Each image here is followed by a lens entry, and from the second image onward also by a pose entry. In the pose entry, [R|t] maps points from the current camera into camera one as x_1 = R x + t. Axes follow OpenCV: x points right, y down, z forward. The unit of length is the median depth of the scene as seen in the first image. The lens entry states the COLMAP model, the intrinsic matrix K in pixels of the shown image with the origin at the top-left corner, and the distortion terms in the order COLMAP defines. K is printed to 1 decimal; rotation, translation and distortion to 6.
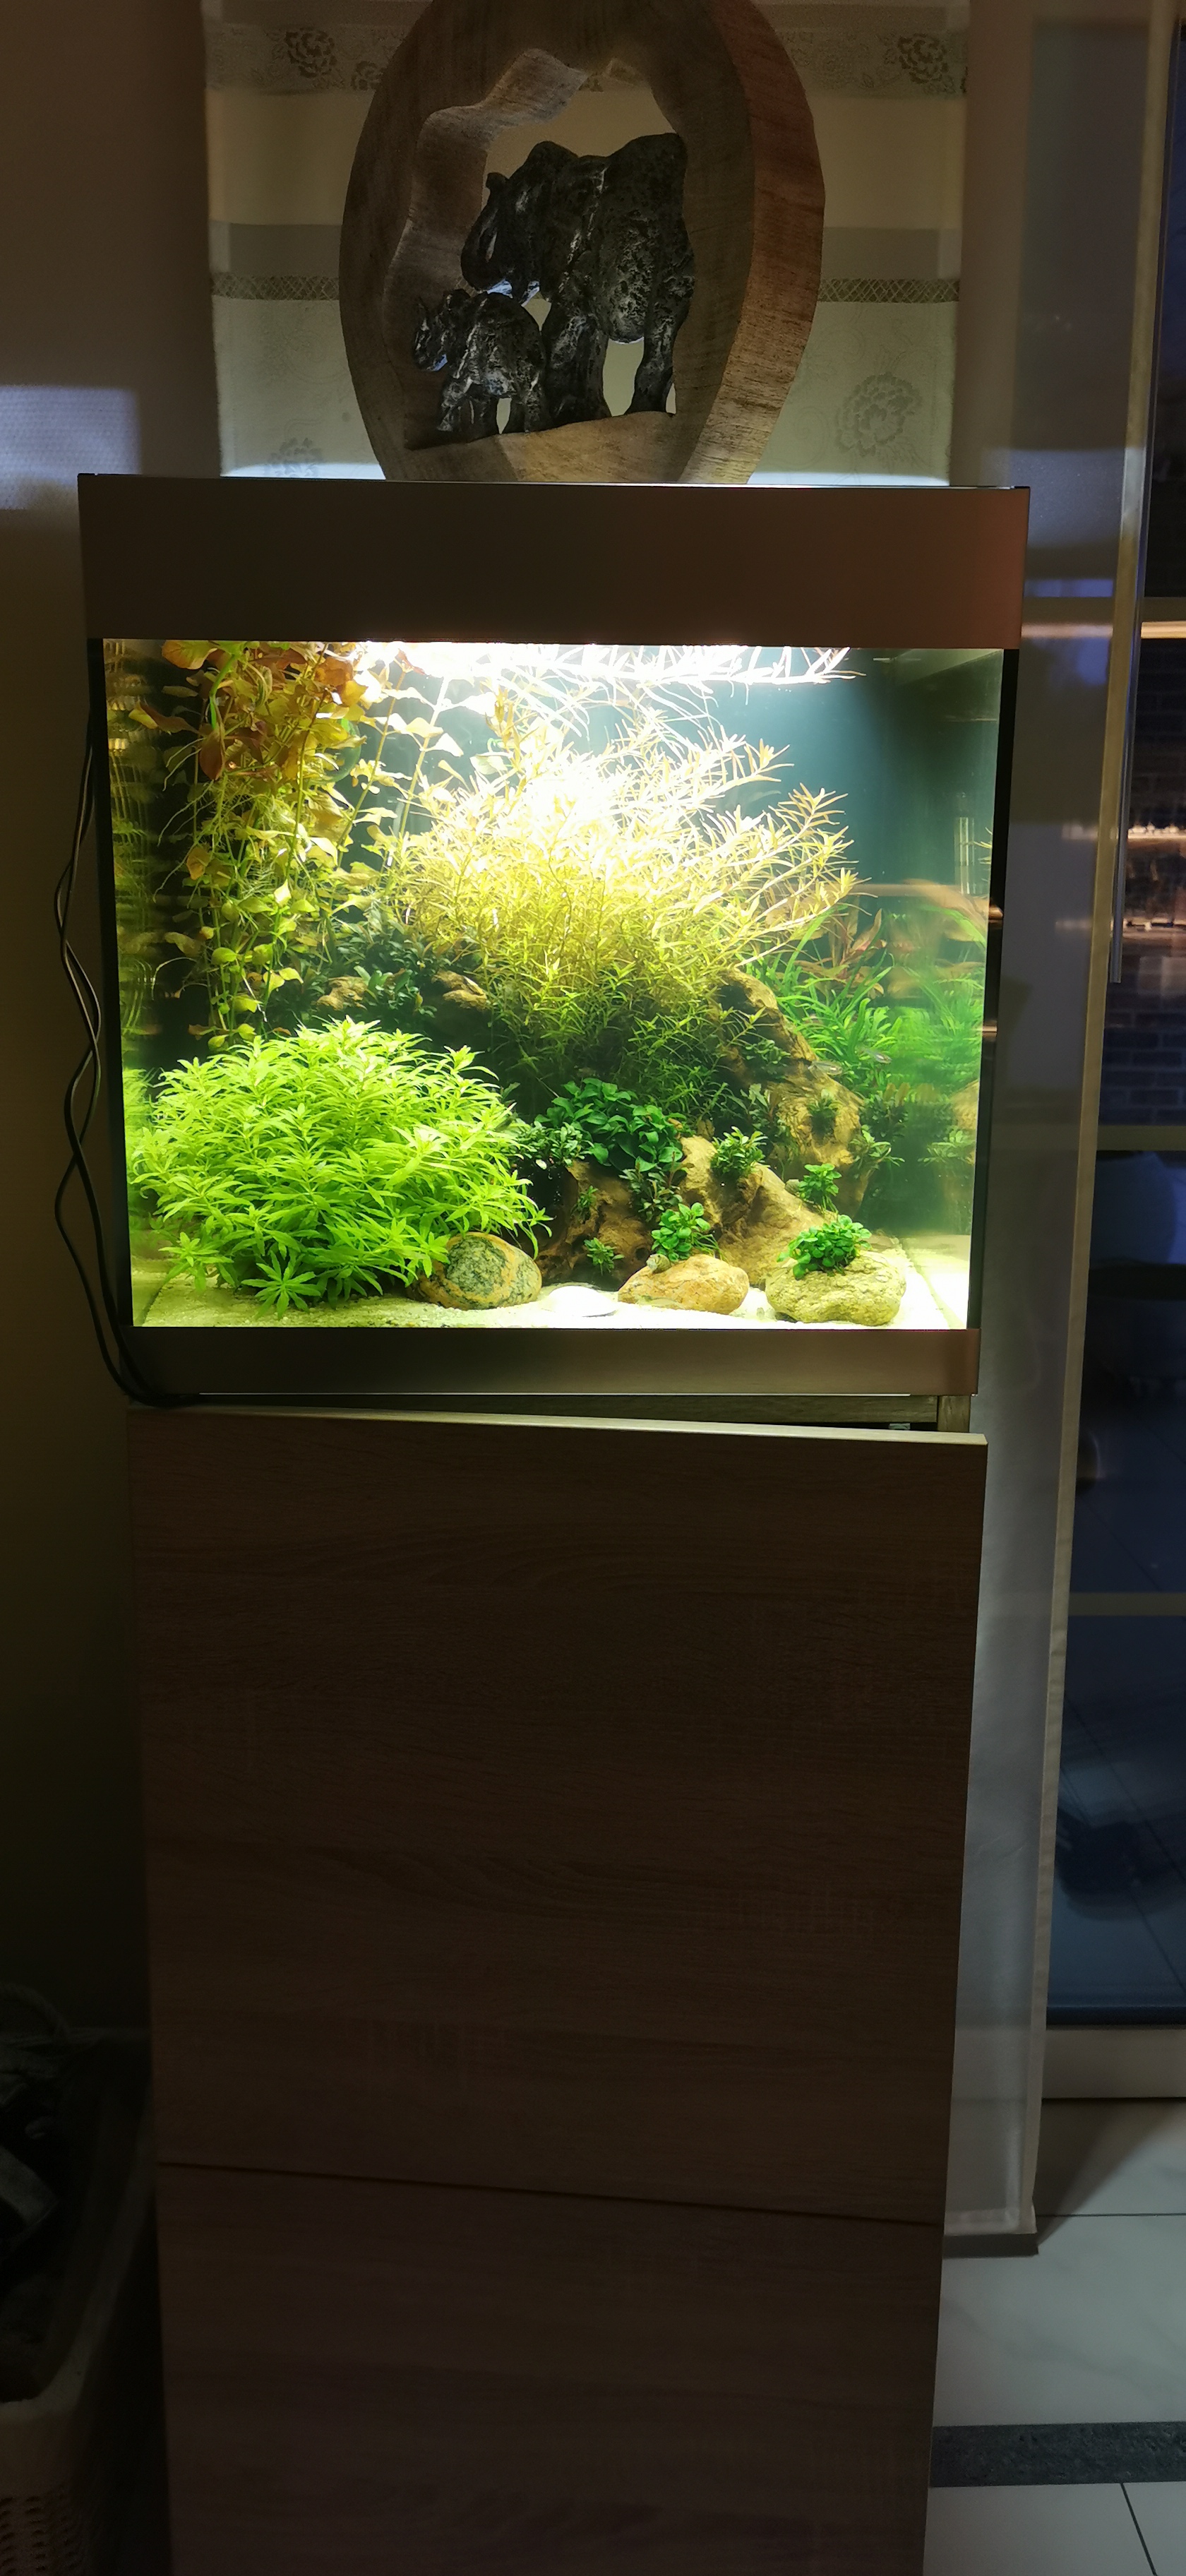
lens RADIAL K [[1908.3, 0, 593.0], [0, 1908.3, 1288.0], [0, 0, 1]] dist [0.027532, -0.068616]
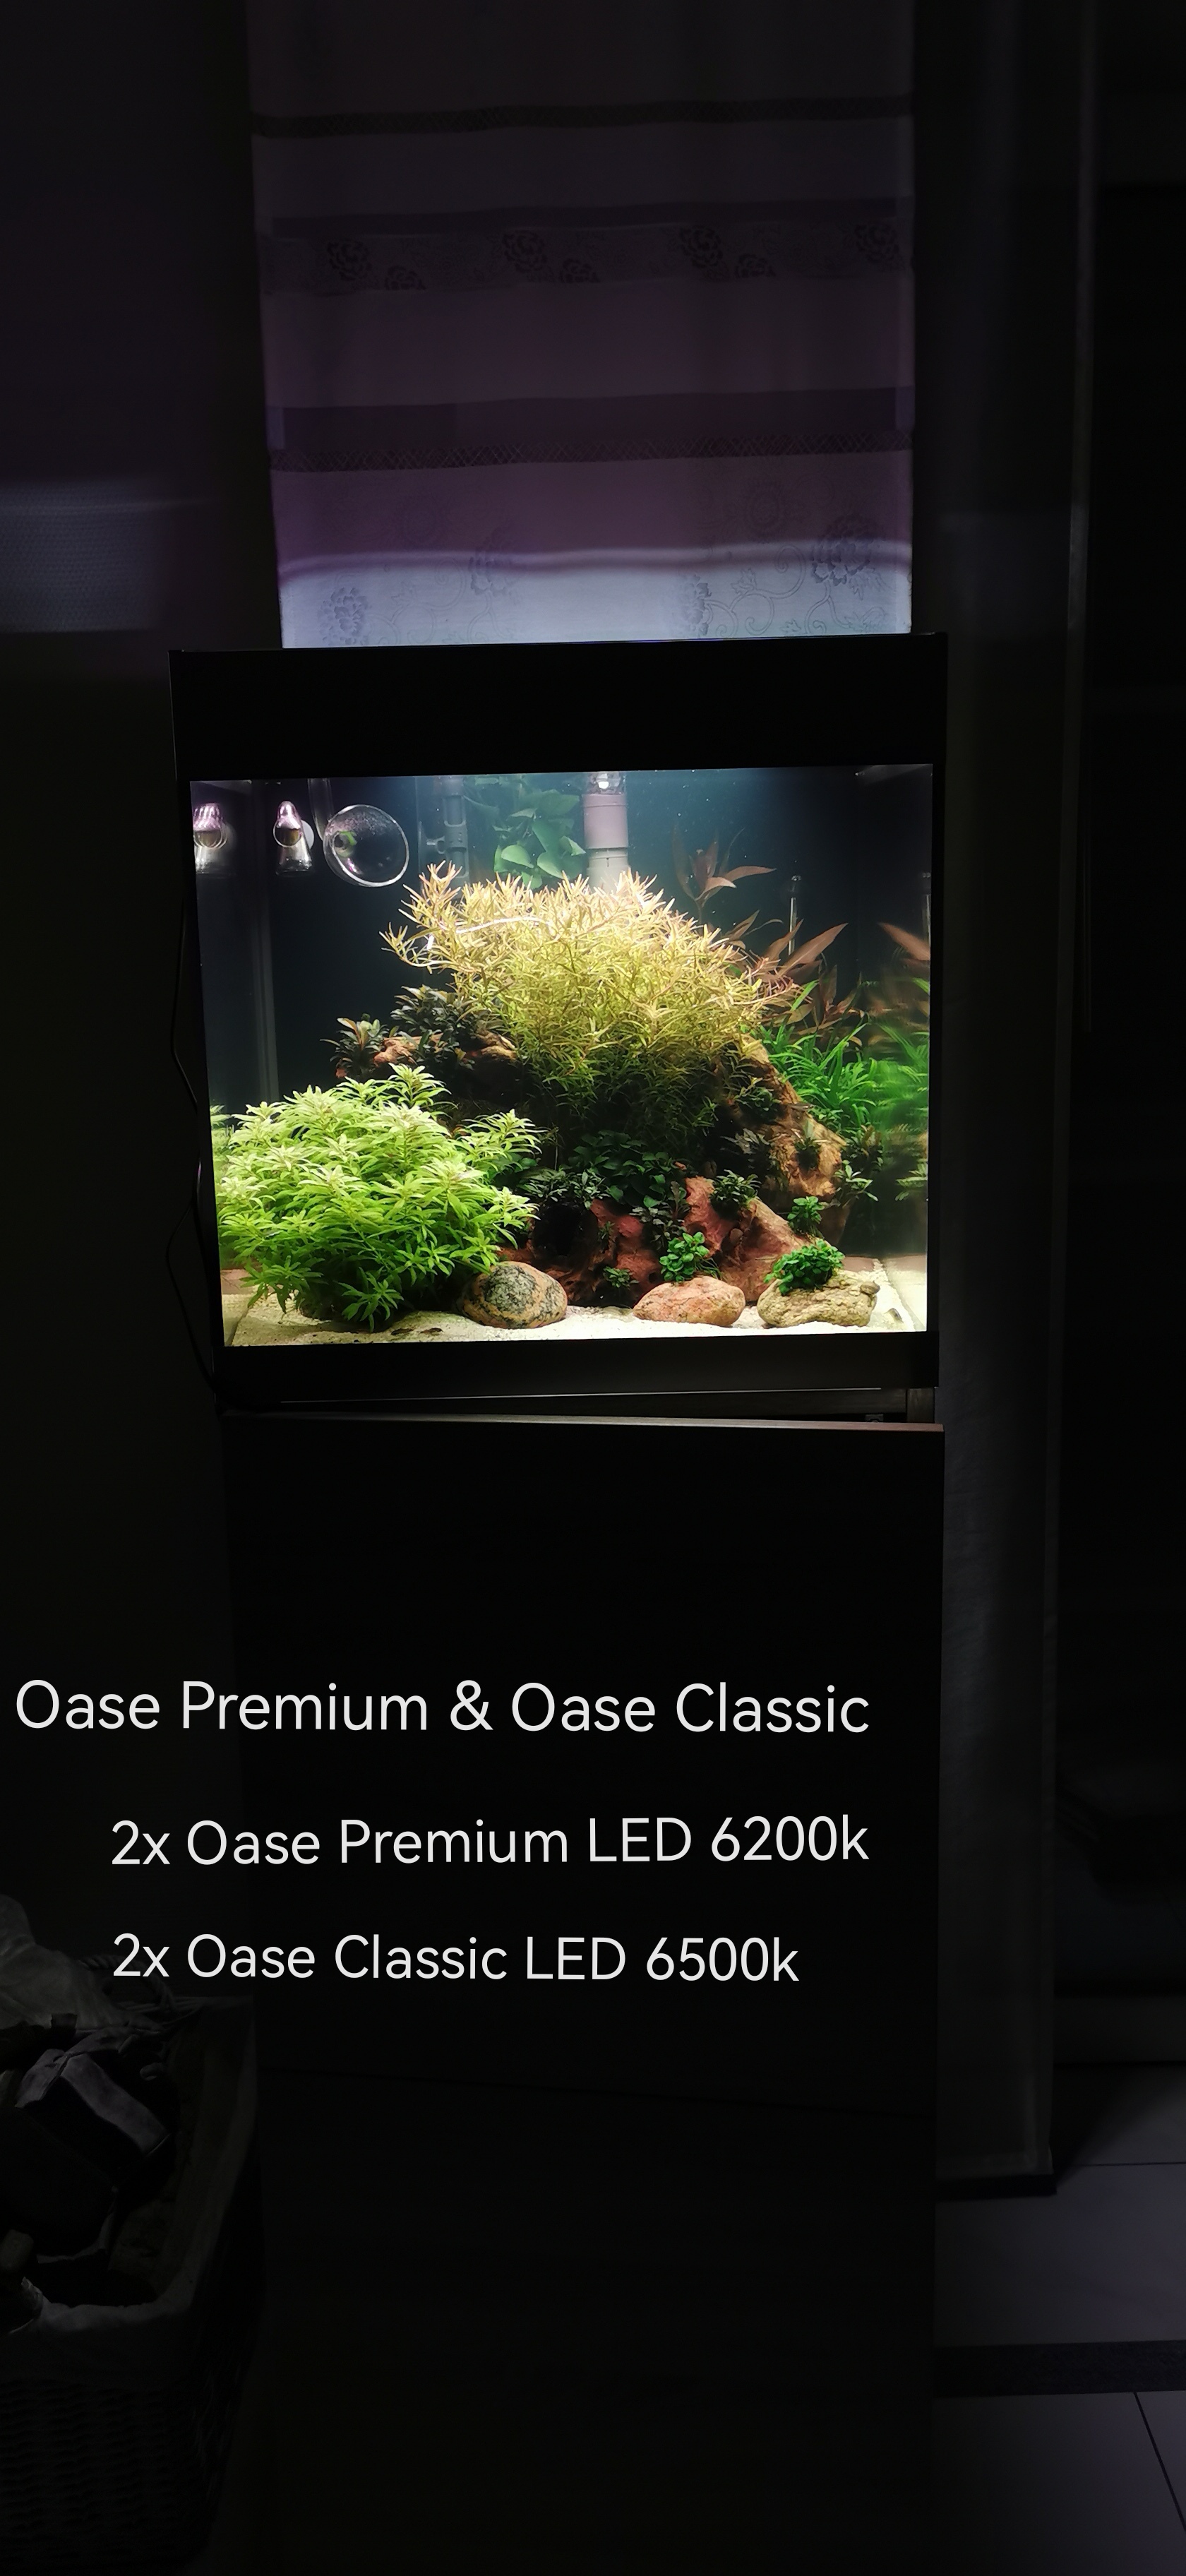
lens RADIAL K [[1871.8, 0, 593.0], [0, 1871.8, 1288.0], [0, 0, 1]] dist [0.008209, -0.043589]
pose [[0.999218, -0.026711, -0.029158, 0.021333], [0.025966, 0.999334, -0.025646, 0.016685], [0.029824, 0.024869, 0.999246, -0.147927]]
